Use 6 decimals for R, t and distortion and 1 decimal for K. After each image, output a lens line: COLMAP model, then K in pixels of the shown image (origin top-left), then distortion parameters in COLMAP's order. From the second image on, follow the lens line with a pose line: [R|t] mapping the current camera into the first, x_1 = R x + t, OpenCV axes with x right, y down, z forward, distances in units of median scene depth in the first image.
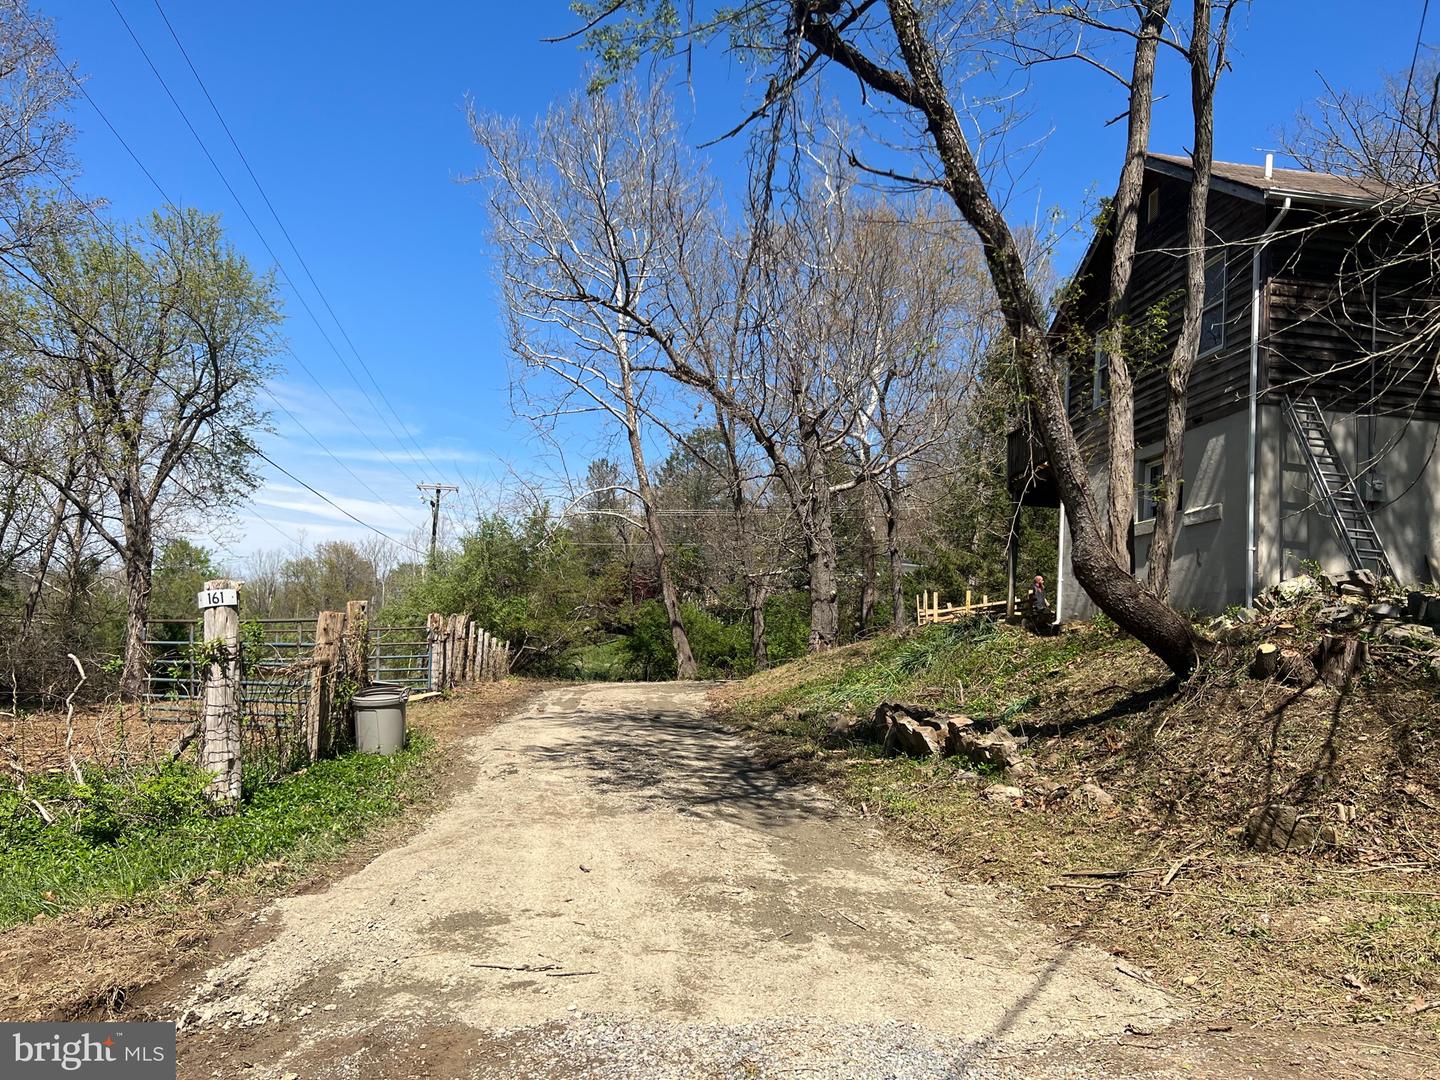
lens RADIAL K [[1083.8, 0, 718.3], [0, 1083.8, 546.6], [0, 0, 1]] dist [0.054359, -0.063675]
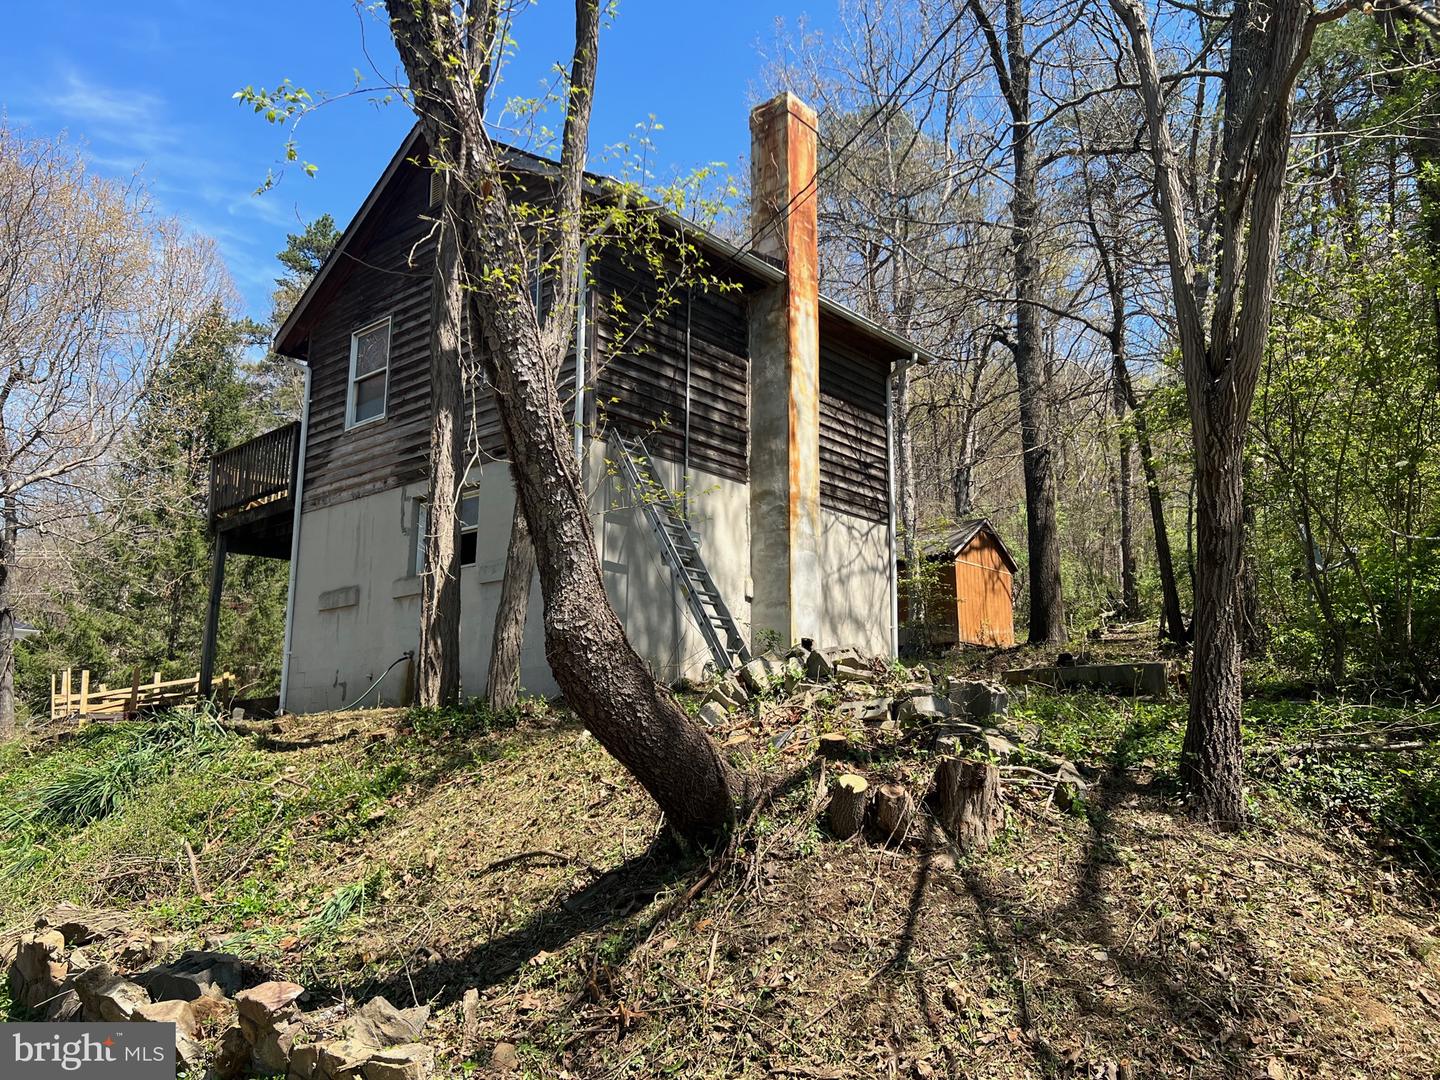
lens RADIAL K [[1083.8, 0, 719.2], [0, 1083.8, 533.2], [0, 0, 1]] dist [0.054359, -0.063675]
pose [[0.733351, 0.066268, 0.676613, 0.047799], [-0.018030, 0.996784, -0.078084, 0.006673], [-0.679611, 0.045064, 0.732187, 0.611366]]
